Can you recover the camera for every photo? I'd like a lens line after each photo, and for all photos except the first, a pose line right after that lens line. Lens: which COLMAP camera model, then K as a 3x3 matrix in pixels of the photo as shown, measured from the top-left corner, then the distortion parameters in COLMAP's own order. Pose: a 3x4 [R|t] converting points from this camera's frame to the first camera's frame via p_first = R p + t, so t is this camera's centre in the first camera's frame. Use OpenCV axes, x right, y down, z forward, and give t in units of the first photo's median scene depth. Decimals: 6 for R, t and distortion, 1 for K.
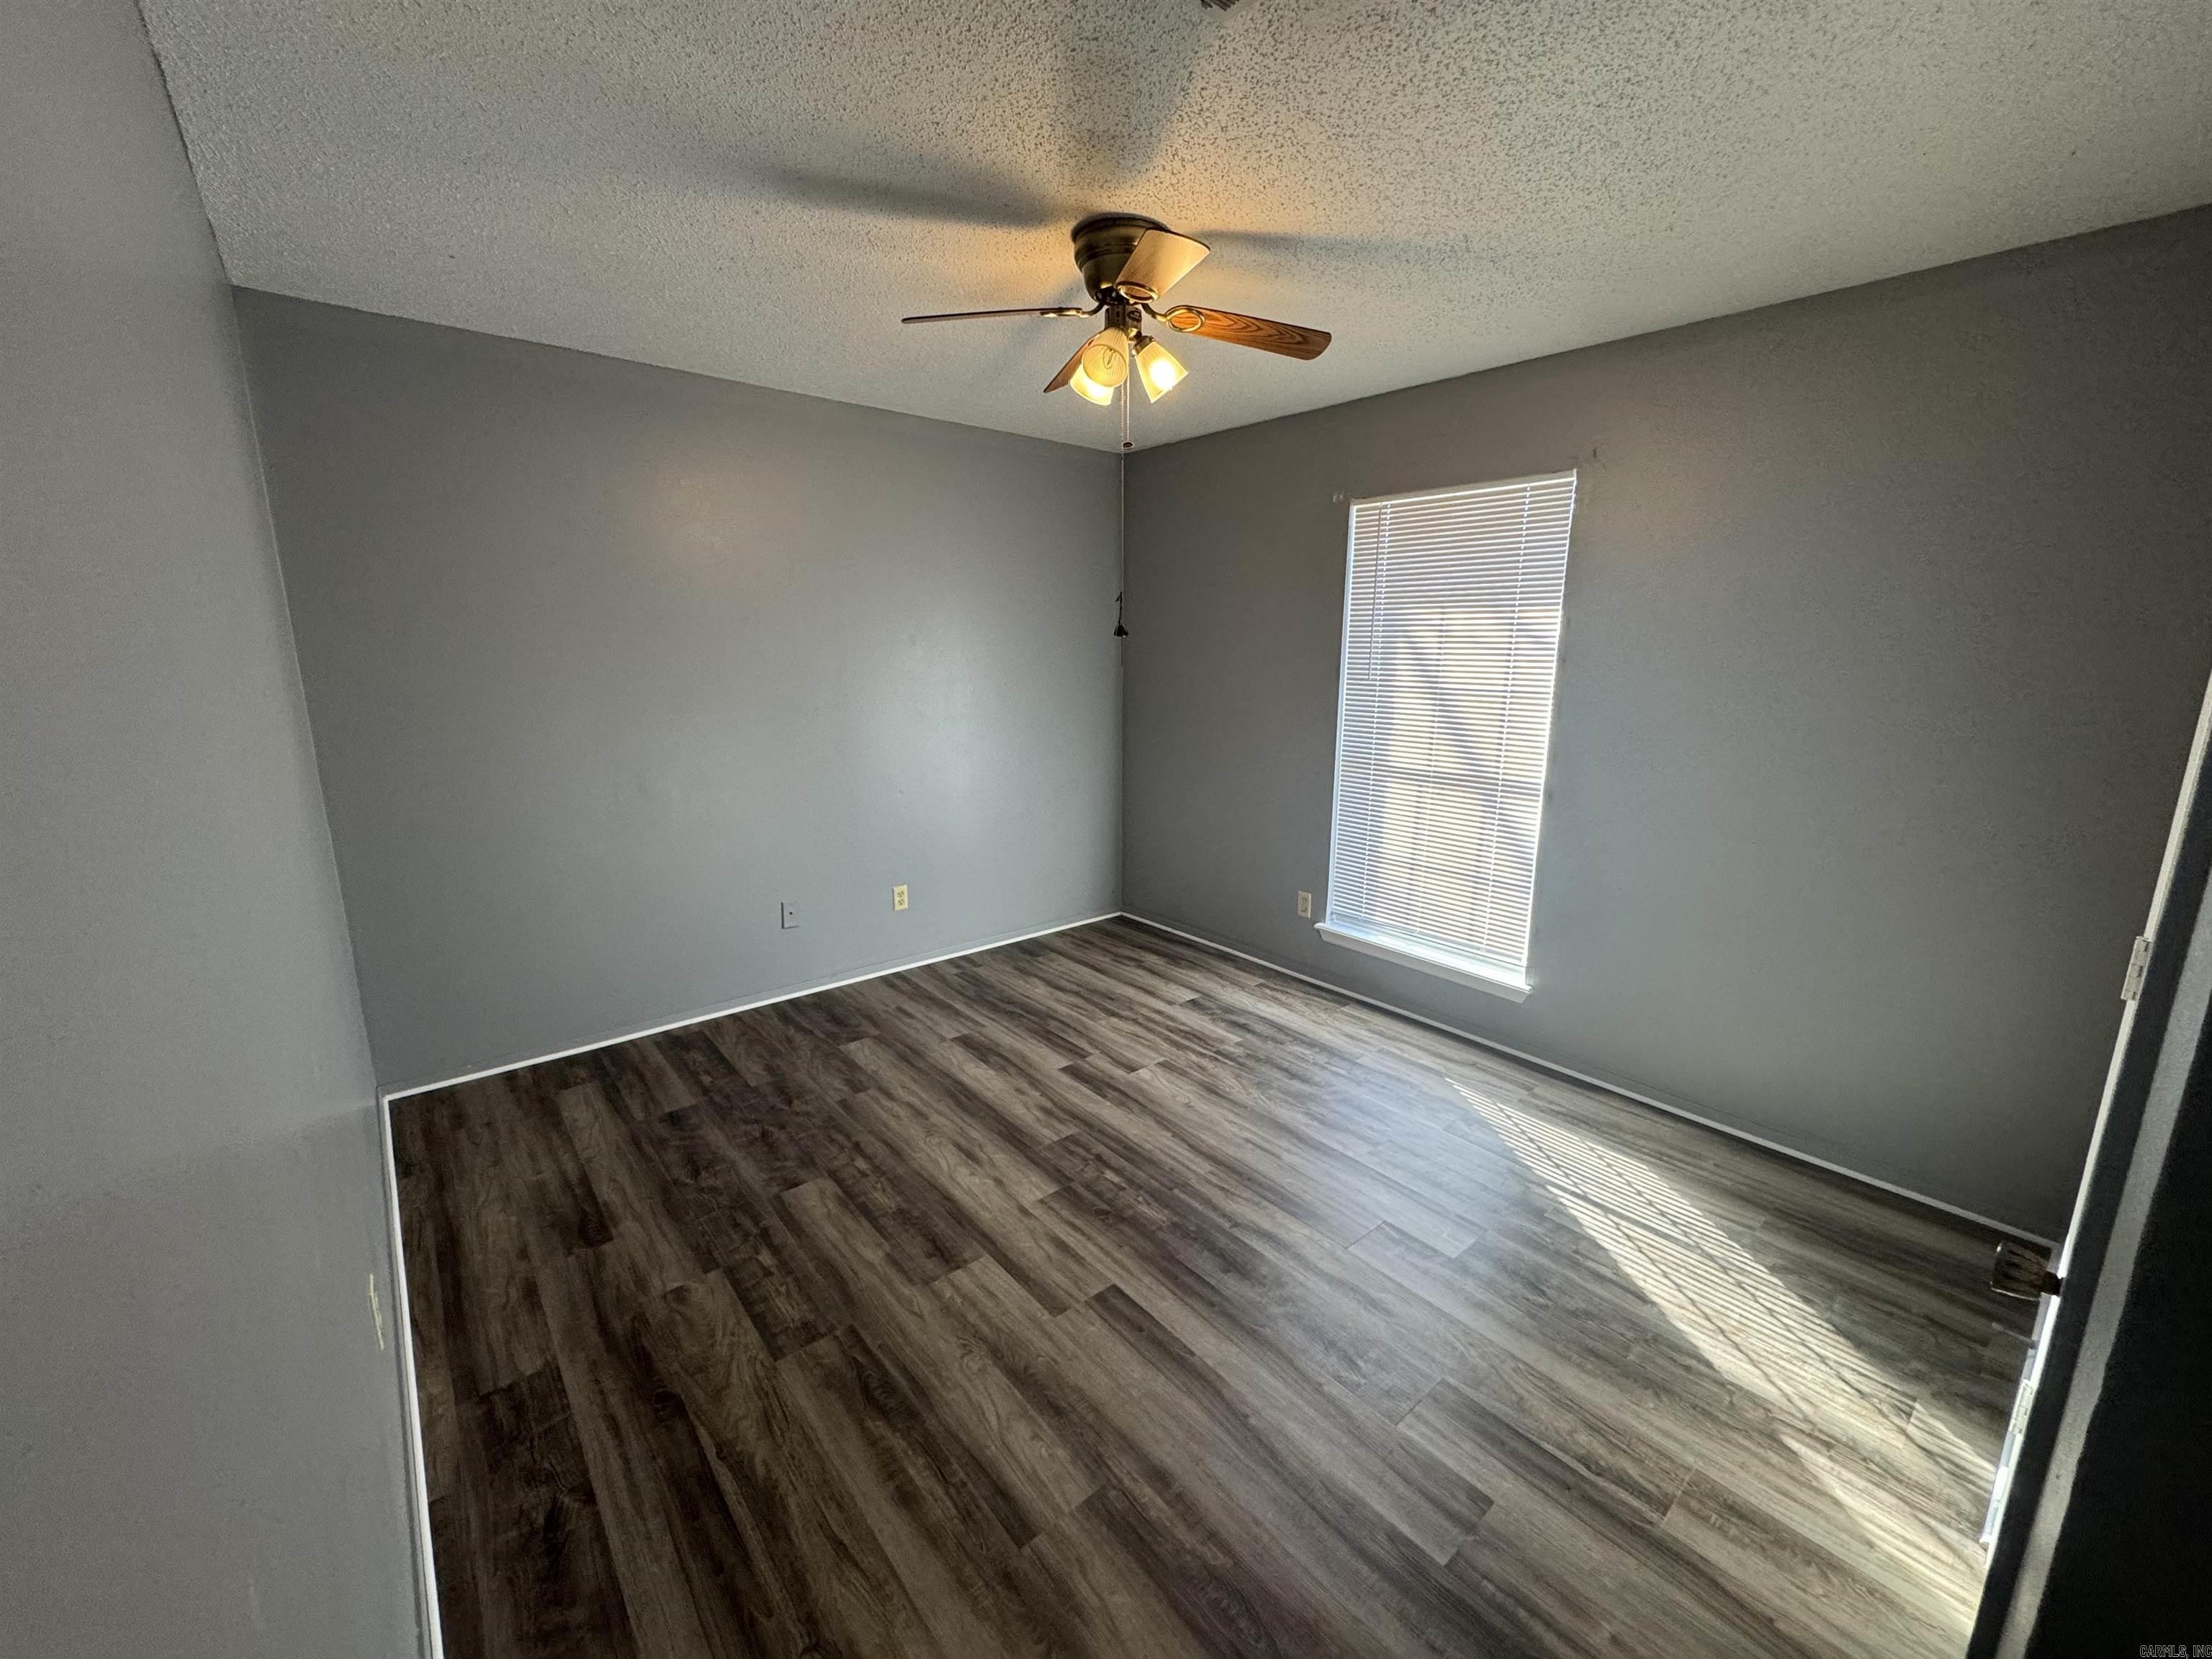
lens RADIAL K [[889.4, 0, 1098.4], [0, 889.4, 828.4], [0, 0, 1]] dist [-0.003595, 0.001179]
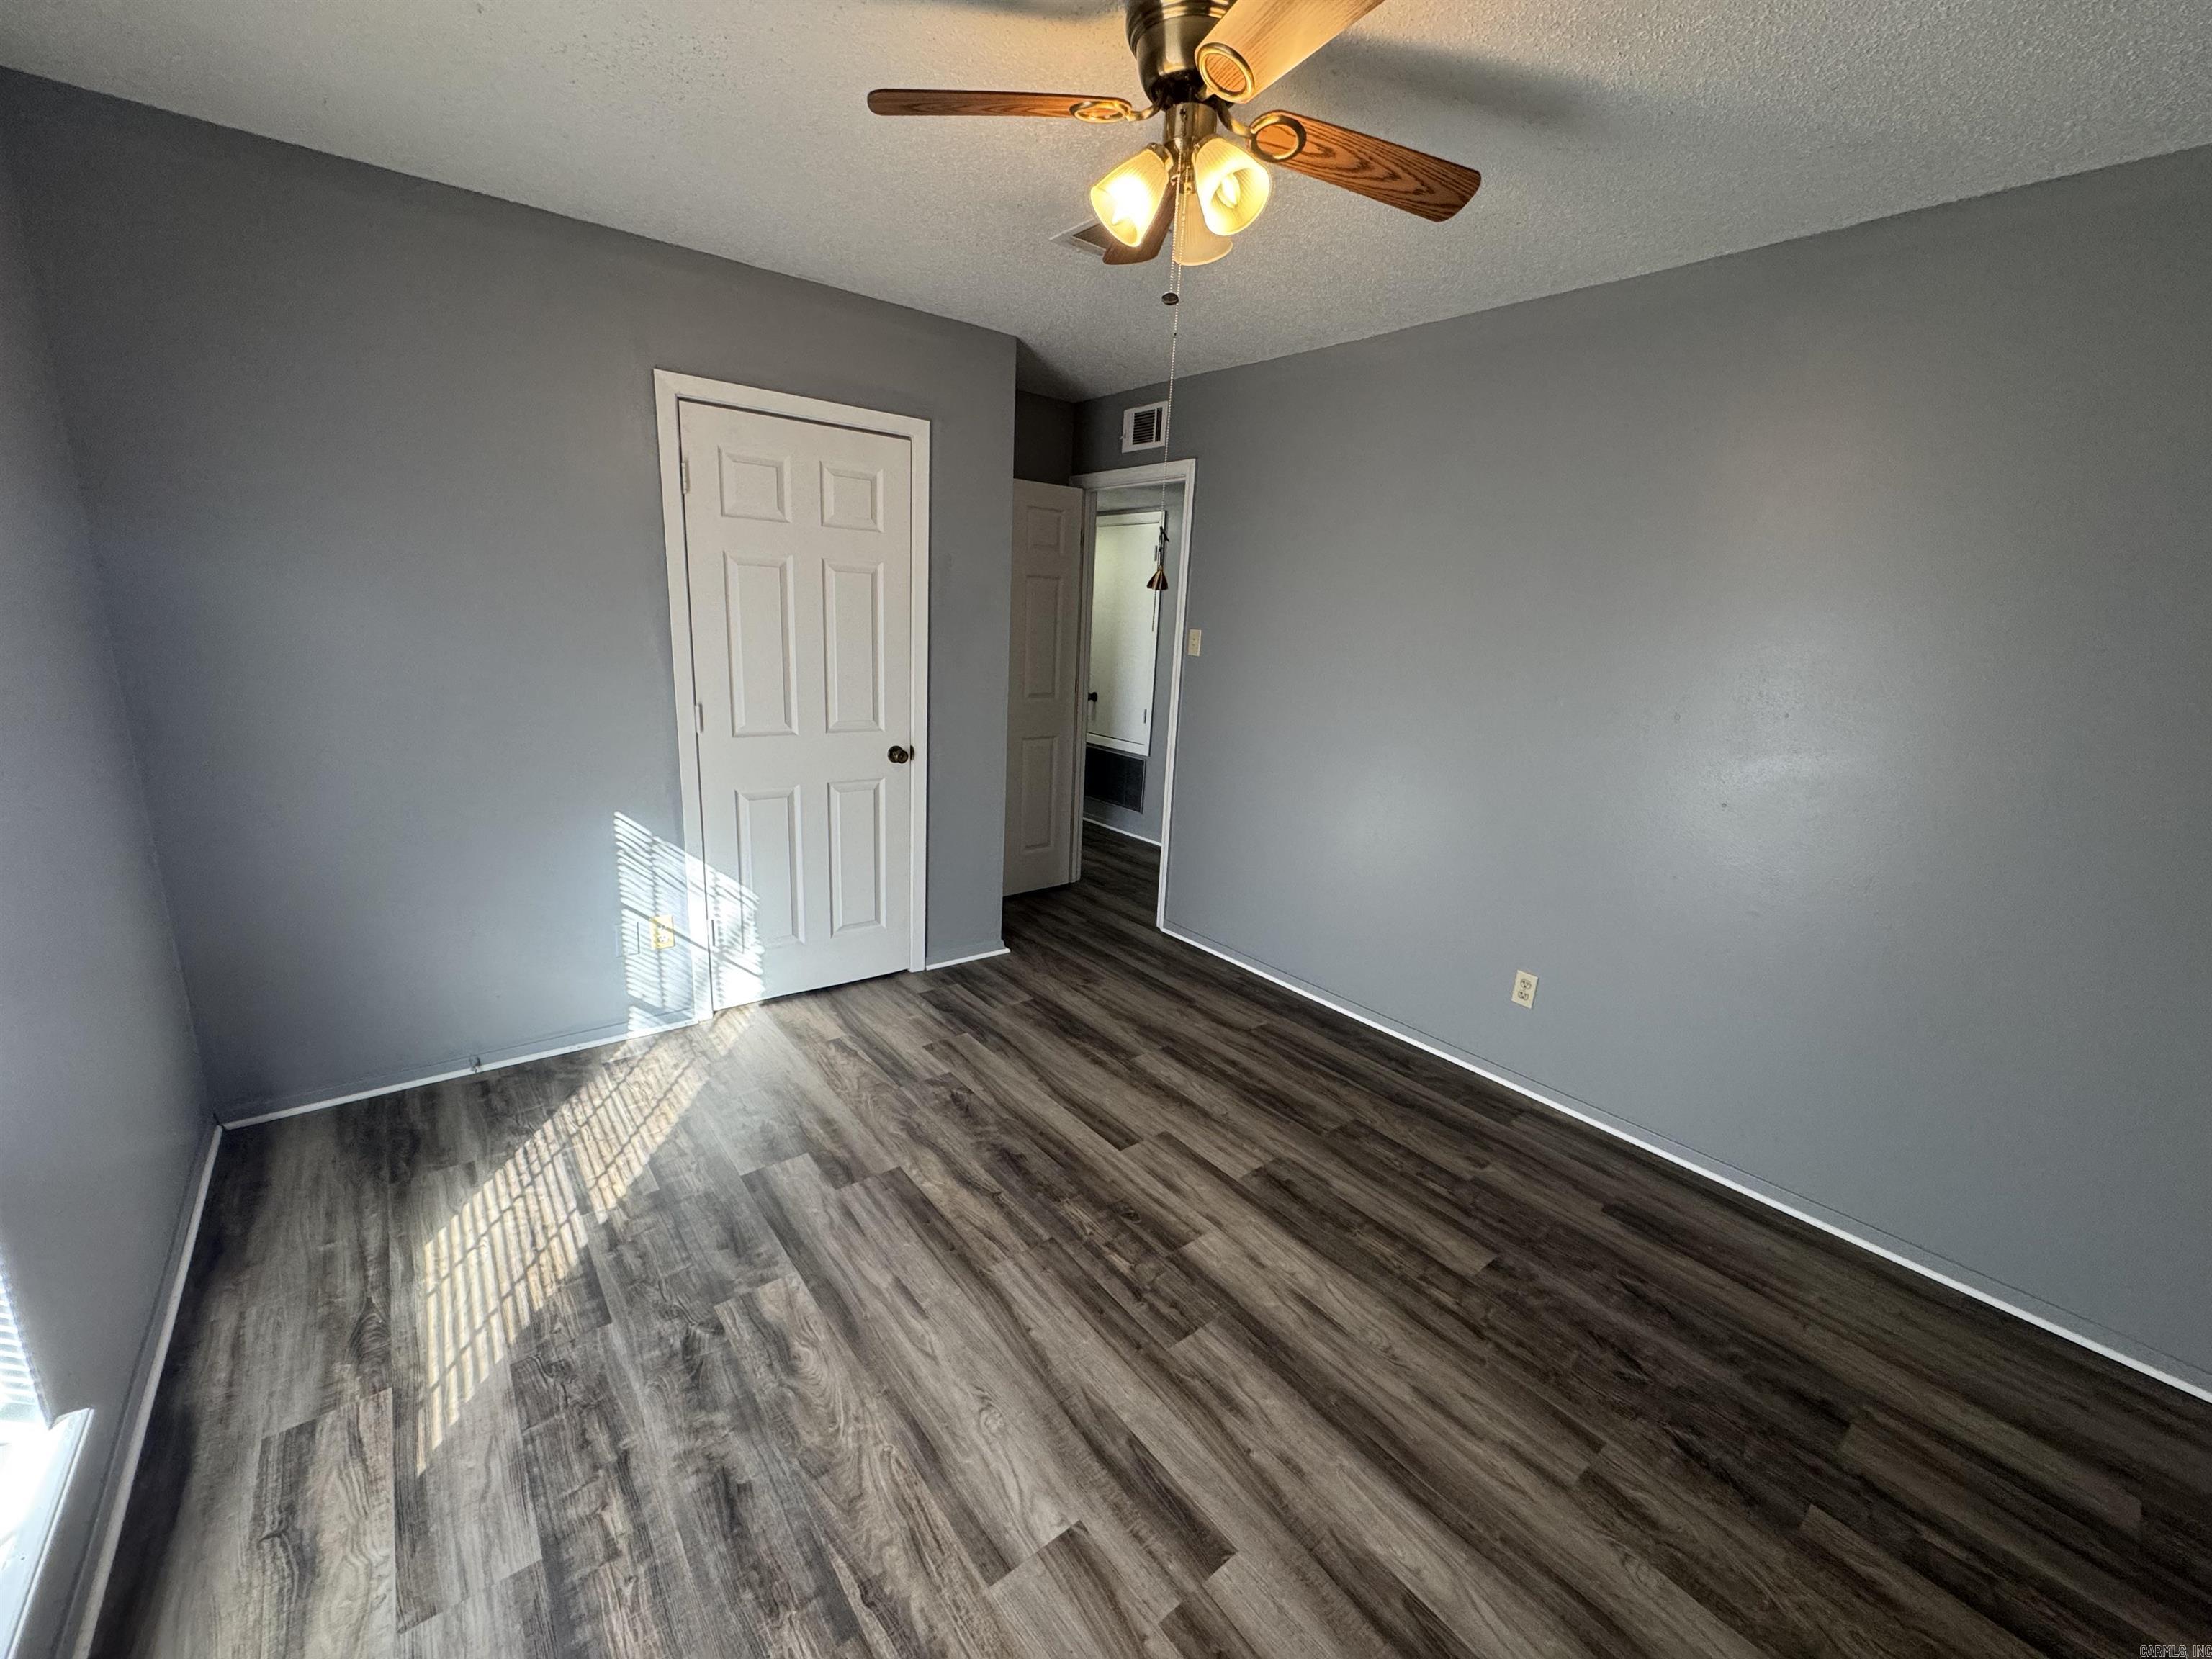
lens RADIAL K [[889.4, 0, 1106.5], [0, 889.4, 830.5], [0, 0, 1]] dist [-0.003595, 0.001179]
pose [[-0.998266, -0.058739, -0.003863, 0.056392], [-0.054517, 0.897775, 0.437067, -0.330868], [-0.022205, 0.436520, -0.899420, 1.624257]]
